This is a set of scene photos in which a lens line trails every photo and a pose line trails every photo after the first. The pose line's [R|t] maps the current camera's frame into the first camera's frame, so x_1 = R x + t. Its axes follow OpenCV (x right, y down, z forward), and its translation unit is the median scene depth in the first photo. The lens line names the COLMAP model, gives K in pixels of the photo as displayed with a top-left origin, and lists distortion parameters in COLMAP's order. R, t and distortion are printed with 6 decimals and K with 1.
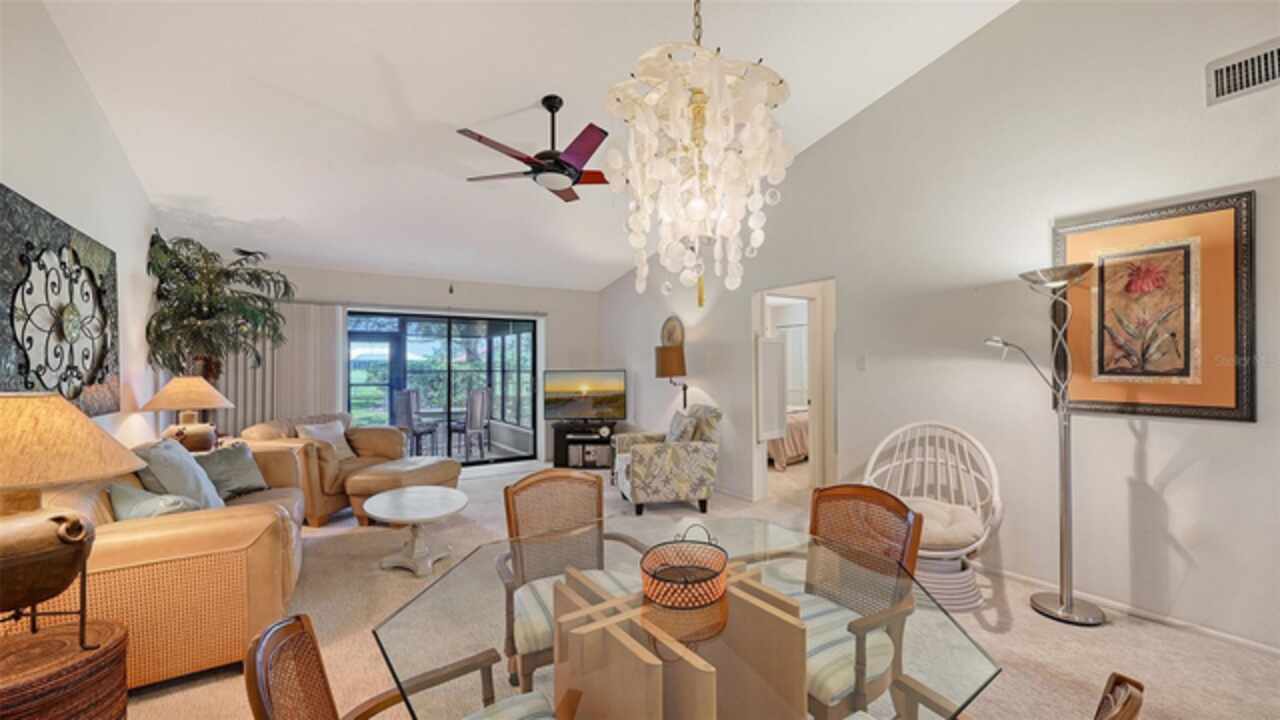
lens RADIAL K [[519.2, 0, 642.1], [0, 519.2, 361.1], [0, 0, 1]] dist [-0.001874, -0.000520]
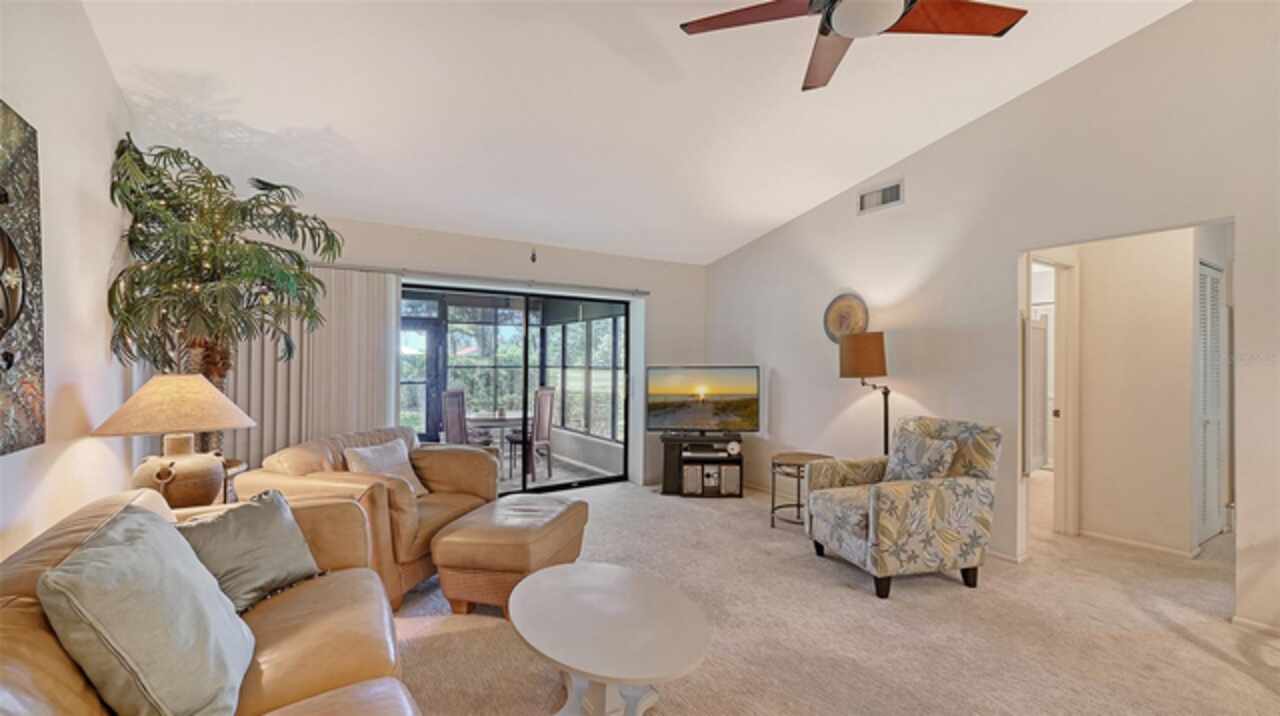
lens RADIAL K [[519.2, 0, 635.6], [0, 519.2, 359.6], [0, 0, 1]] dist [-0.001874, -0.000520]
pose [[0.999983, 0.005625, 0.001741, -0.316883], [-0.005633, 0.999974, 0.004400, 0.006836], [-0.001717, -0.004410, 0.999989, 0.363075]]
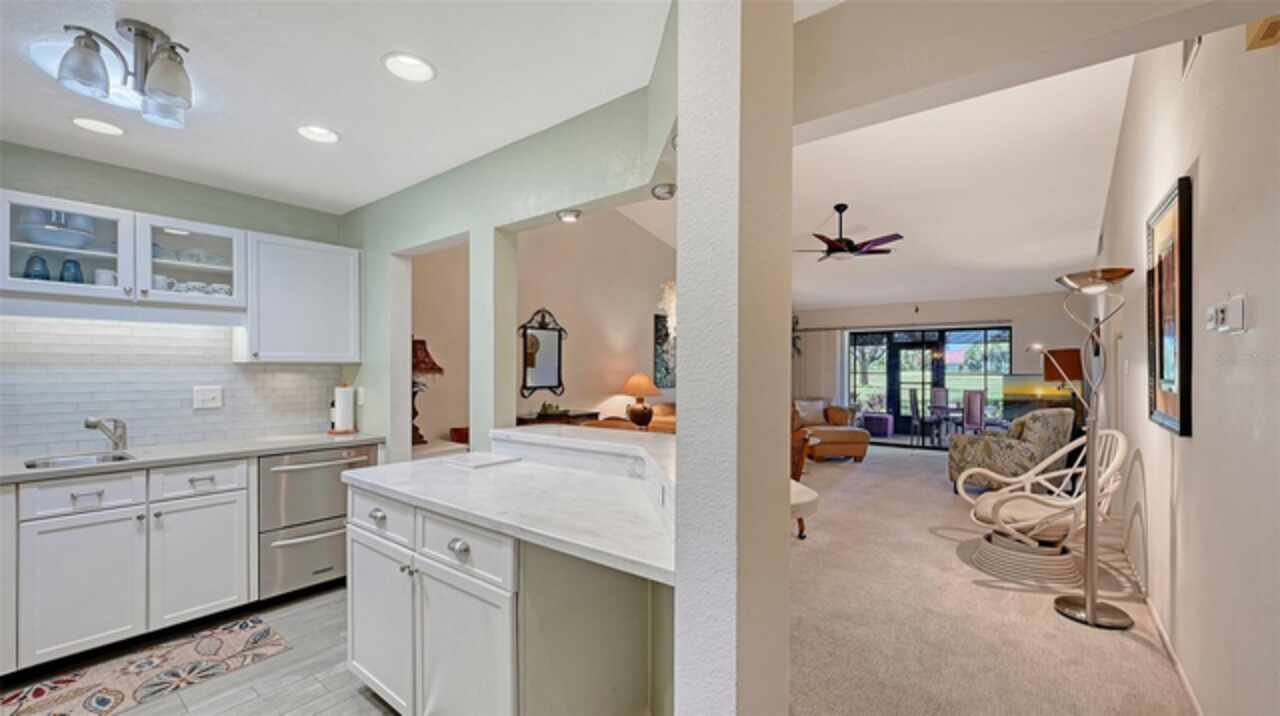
lens RADIAL K [[519.2, 0, 632.7], [0, 519.2, 361.5], [0, 0, 1]] dist [-0.001874, -0.000520]
pose [[0.302112, -0.007430, -0.953243, 0.927770], [0.002563, 0.999972, -0.006982, -0.003064], [0.953269, -0.000334, 0.302123, -0.092920]]
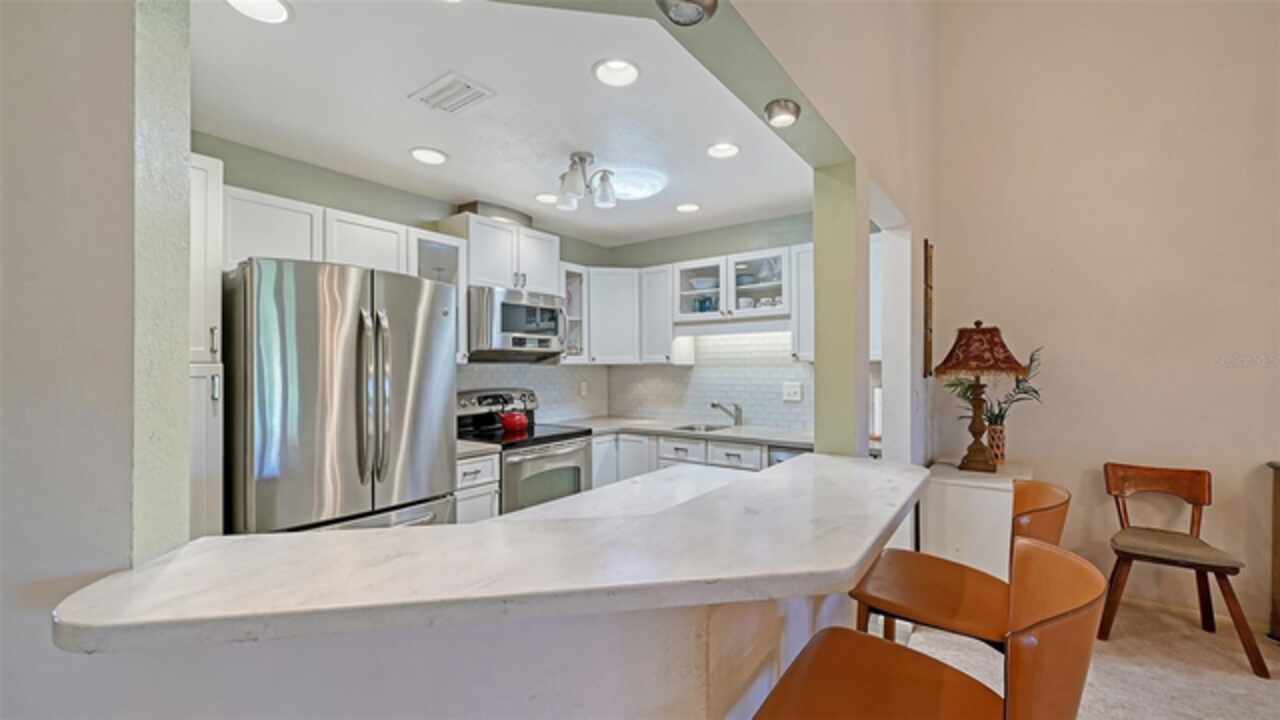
lens RADIAL K [[519.2, 0, 646.6], [0, 519.2, 363.2], [0, 0, 1]] dist [-0.001874, -0.000520]
pose [[-0.938401, 0.002959, -0.345534, 0.589502], [0.008357, 0.999865, -0.014132, 0.002470], [0.345446, -0.016149, -0.938300, 0.284711]]
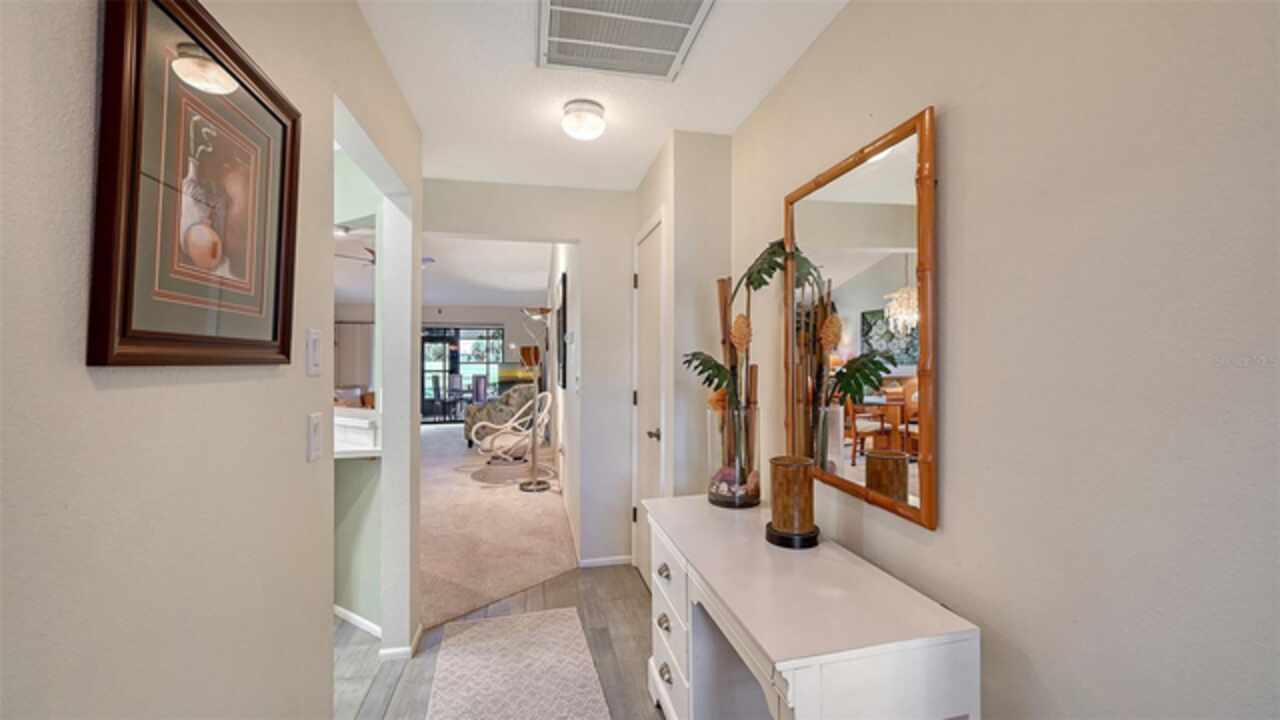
lens RADIAL K [[519.2, 0, 650.1], [0, 519.2, 363.2], [0, 0, 1]] dist [-0.001874, -0.000520]
pose [[0.934527, 0.006120, -0.355841, 1.166147], [-0.000674, 0.999881, 0.015426, -0.006317], [0.355893, -0.014176, 0.934419, -0.392923]]
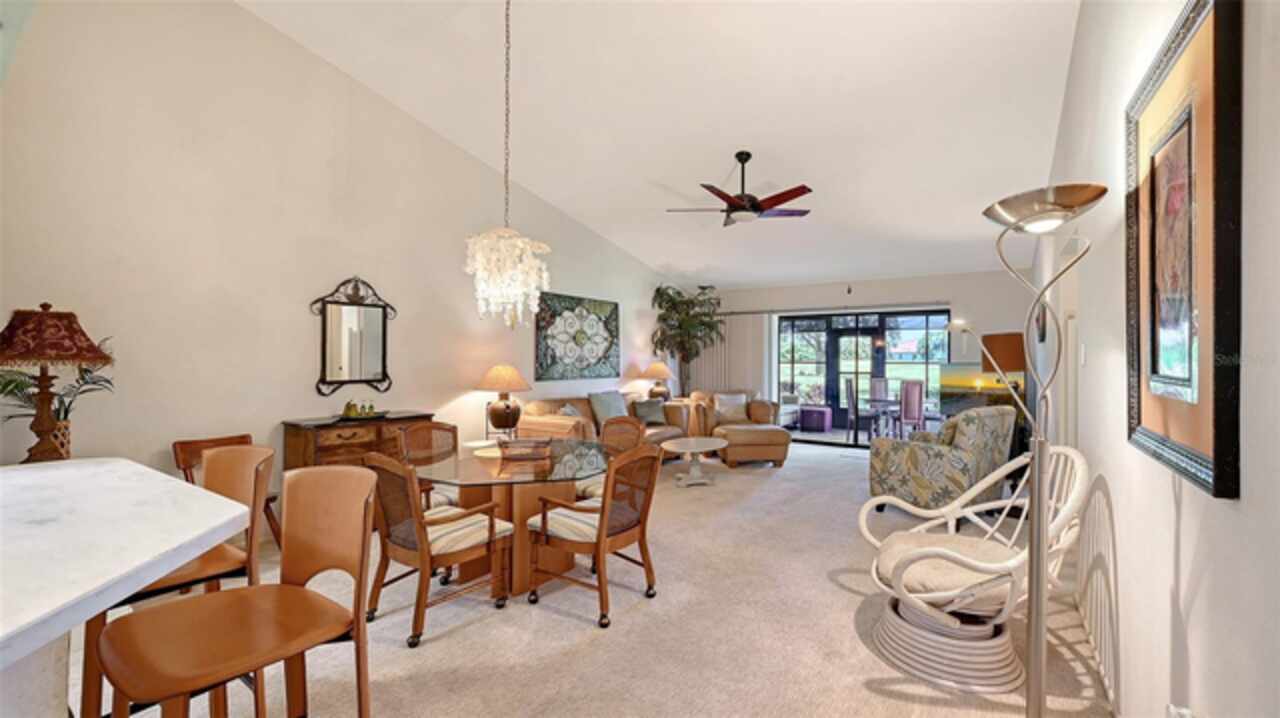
lens RADIAL K [[519.2, 0, 639.6], [0, 519.2, 352.0], [0, 0, 1]] dist [-0.001874, -0.000520]
pose [[0.371573, -0.003635, -0.928396, 0.744074], [0.001708, 0.999993, -0.003232, 0.000019], [0.928402, -0.000384, 0.371577, 0.209705]]
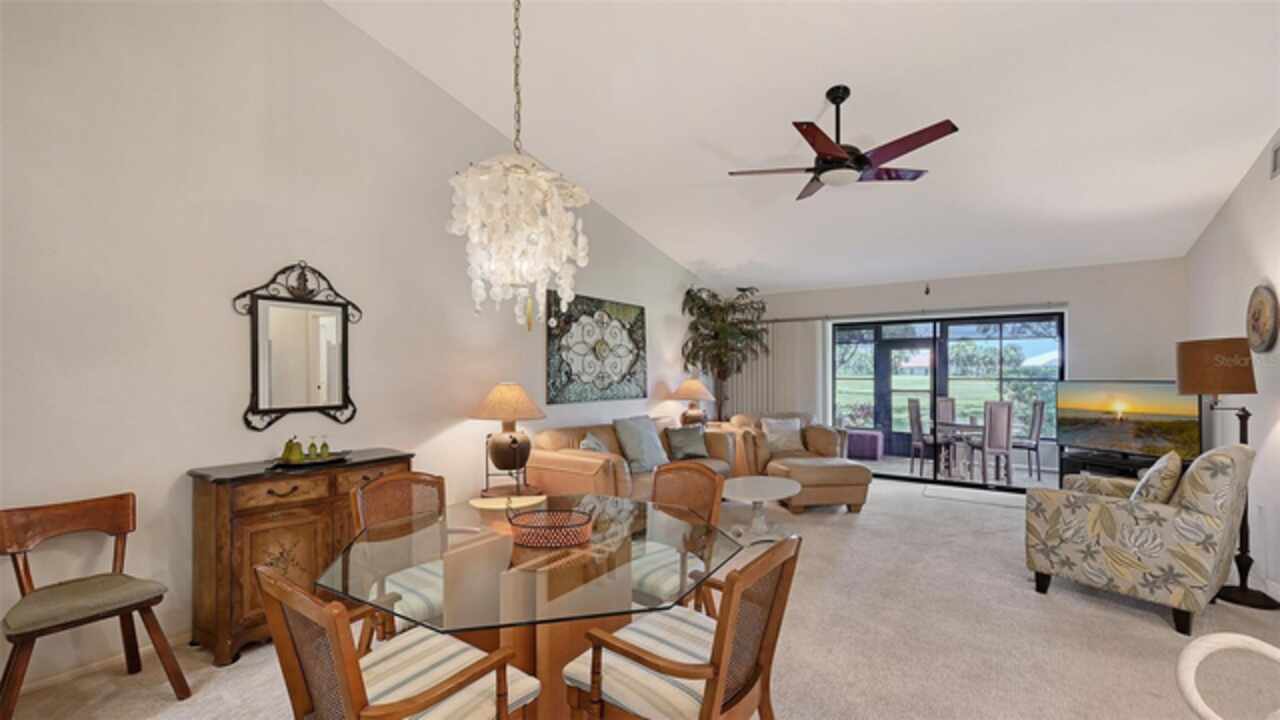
lens RADIAL K [[519.2, 0, 623.9], [0, 519.2, 381.3], [0, 0, 1]] dist [-0.001874, -0.000520]
pose [[0.349130, 0.020801, -0.936844, 0.448244], [0.004164, 0.999709, 0.023749, -0.001007], [0.937065, -0.012193, 0.348941, 0.235376]]
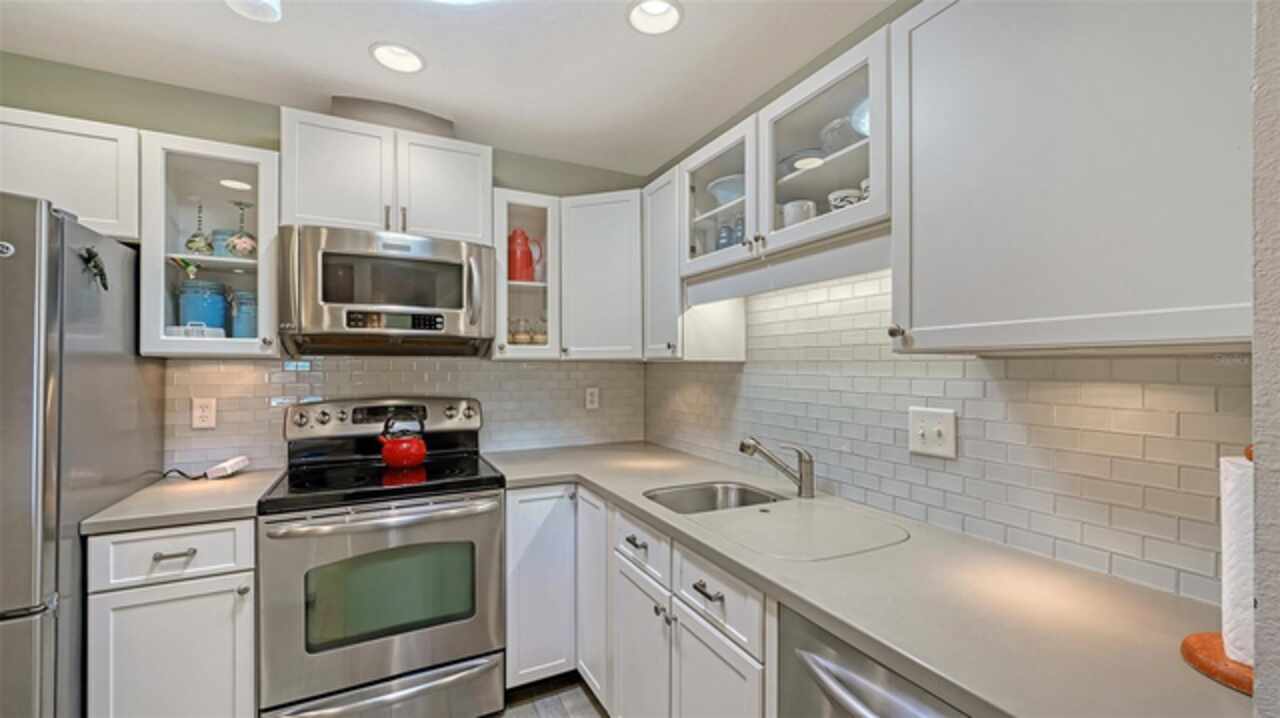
lens RADIAL K [[519.2, 0, 634.5], [0, 519.2, 357.4], [0, 0, 1]] dist [-0.001874, -0.000520]
pose [[-0.993121, -0.002172, 0.117070, 0.218625], [-0.004836, 0.999736, -0.022477, 0.000482], [-0.116990, -0.022889, -0.992869, -0.085287]]
